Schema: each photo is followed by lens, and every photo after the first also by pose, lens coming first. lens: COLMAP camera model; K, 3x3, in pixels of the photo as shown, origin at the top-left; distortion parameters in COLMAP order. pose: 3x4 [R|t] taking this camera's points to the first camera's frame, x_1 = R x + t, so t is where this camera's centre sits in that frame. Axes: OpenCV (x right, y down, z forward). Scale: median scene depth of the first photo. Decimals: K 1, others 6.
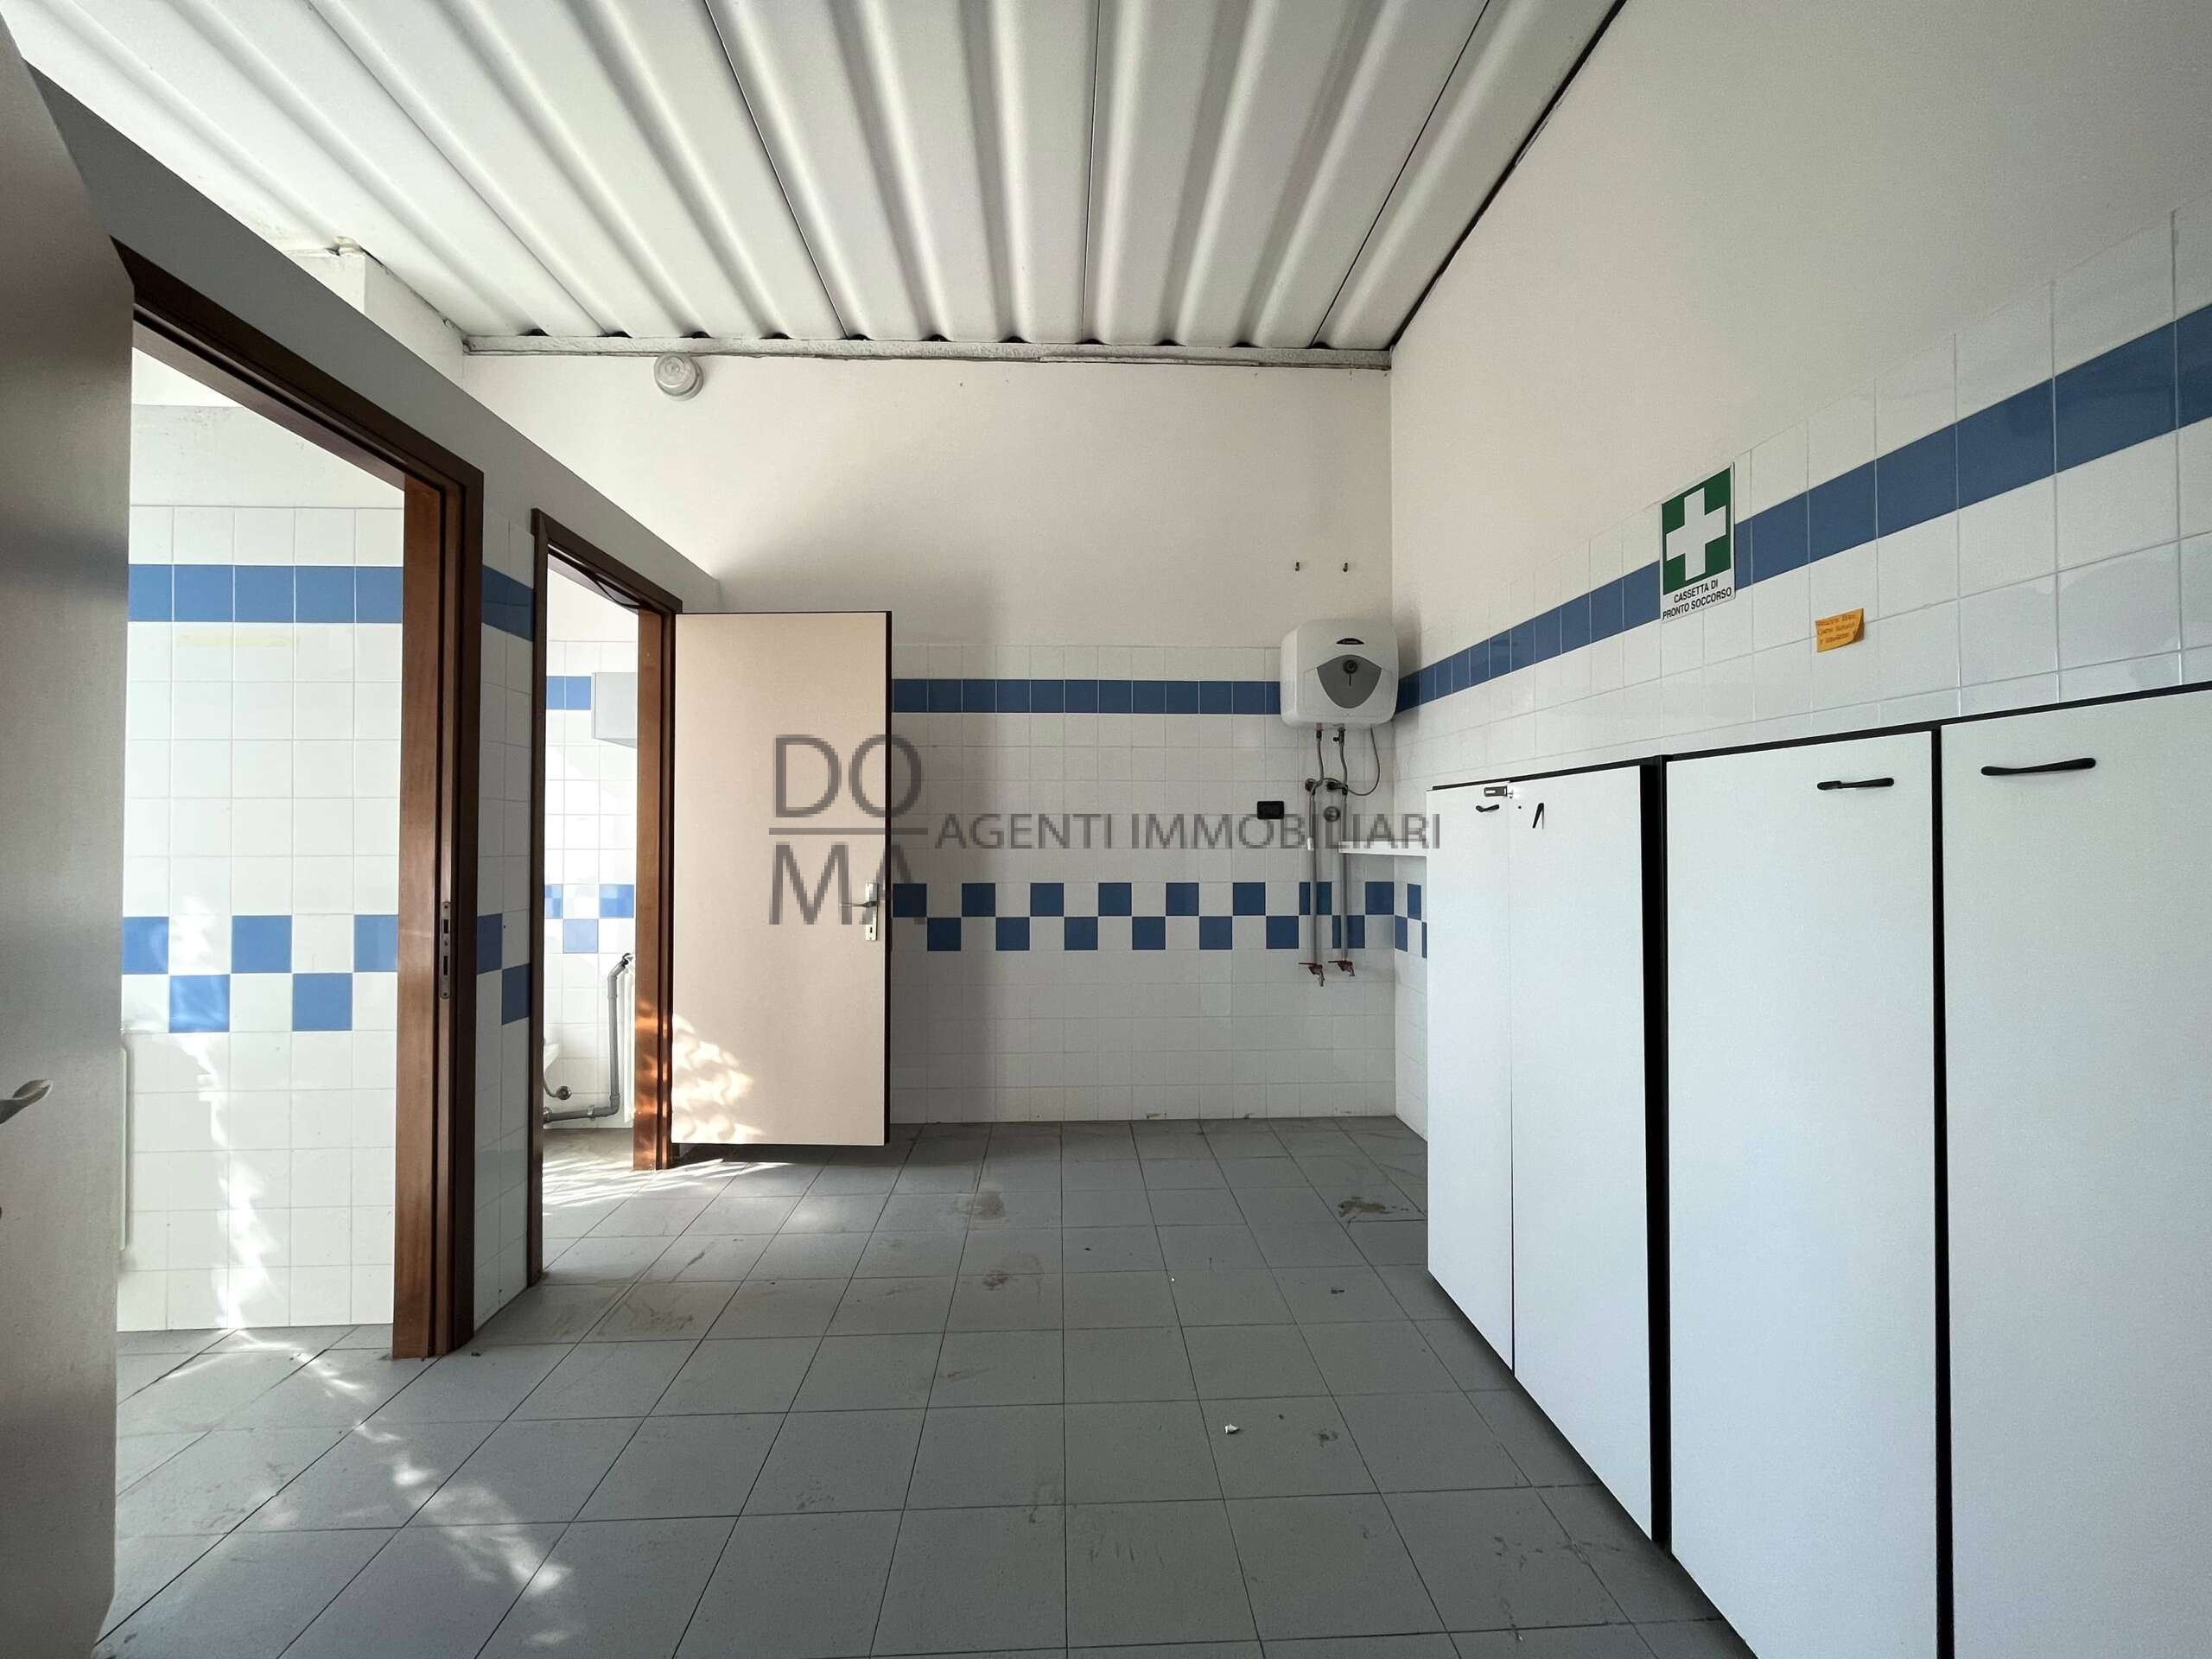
lens RADIAL K [[901.1, 0, 1102.5], [0, 901.1, 831.5], [0, 0, 1]] dist [-0.005915, 0.000657]
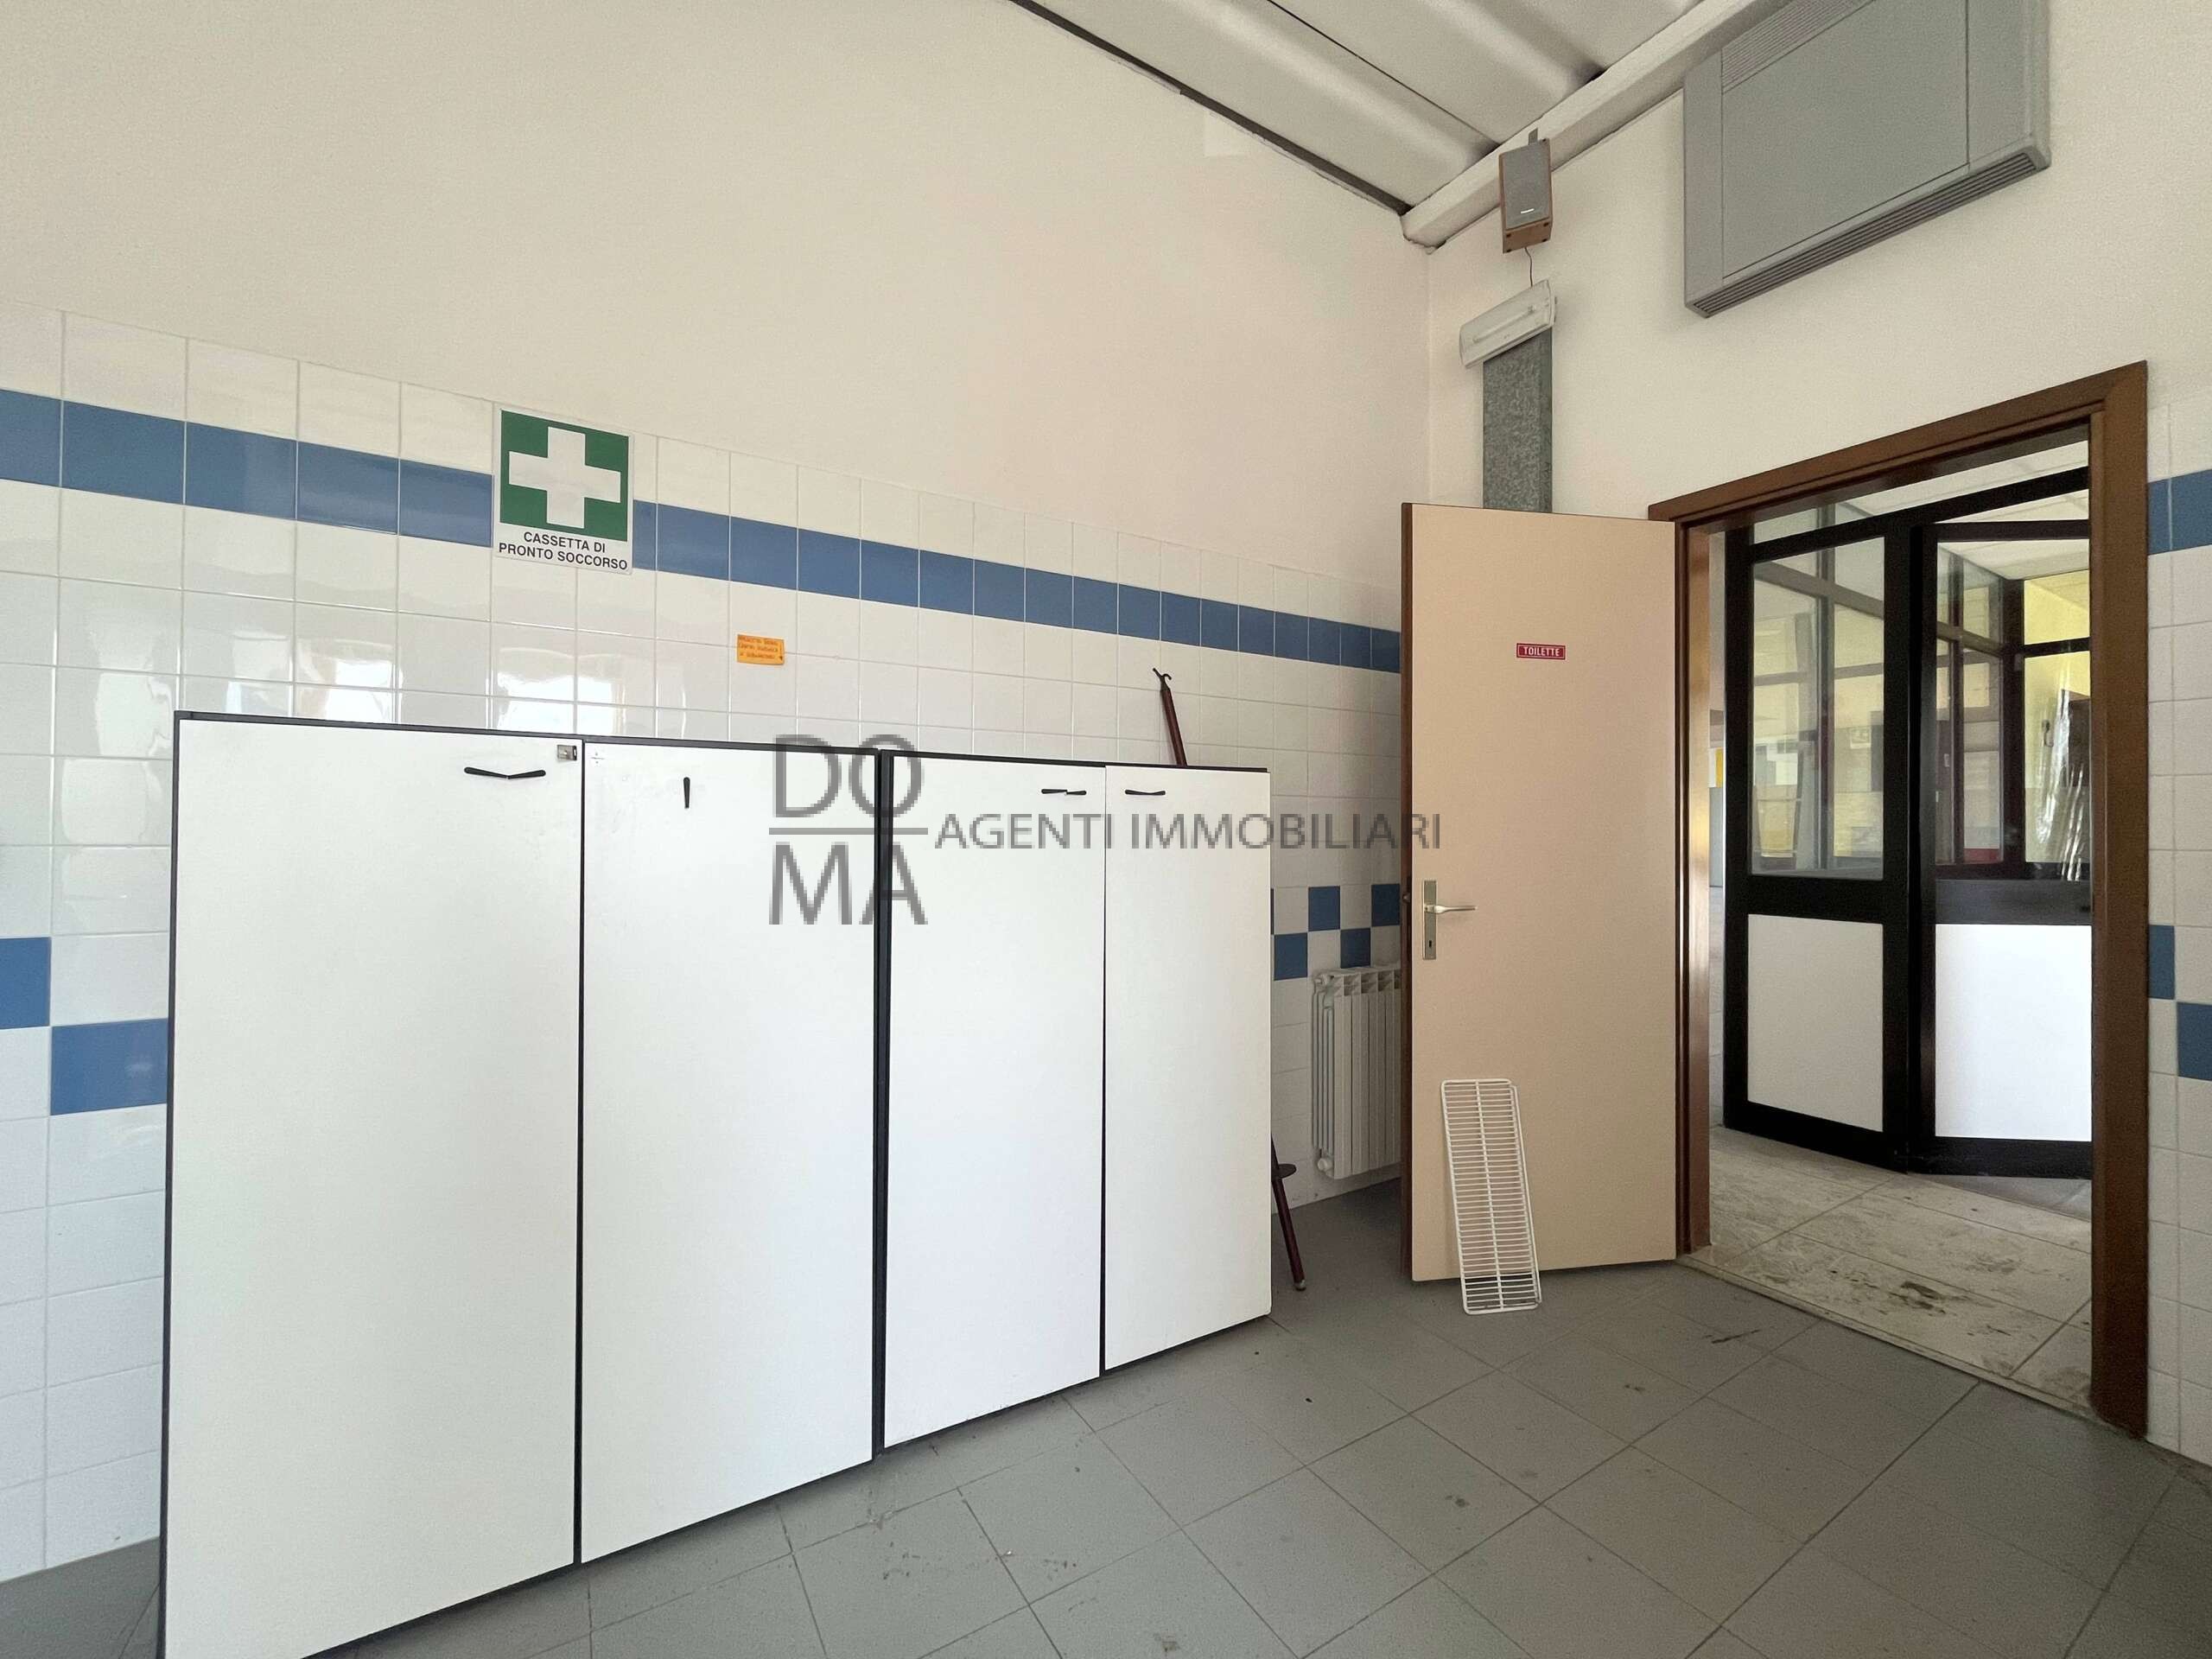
lens RADIAL K [[901.1, 0, 1106.9], [0, 901.1, 830.2], [0, 0, 1]] dist [-0.005915, 0.000657]
pose [[-0.468513, 0.014198, 0.883343, -0.360880], [-0.006544, 0.999788, -0.019540, 0.027437], [-0.883432, -0.014935, -0.468321, 0.947140]]
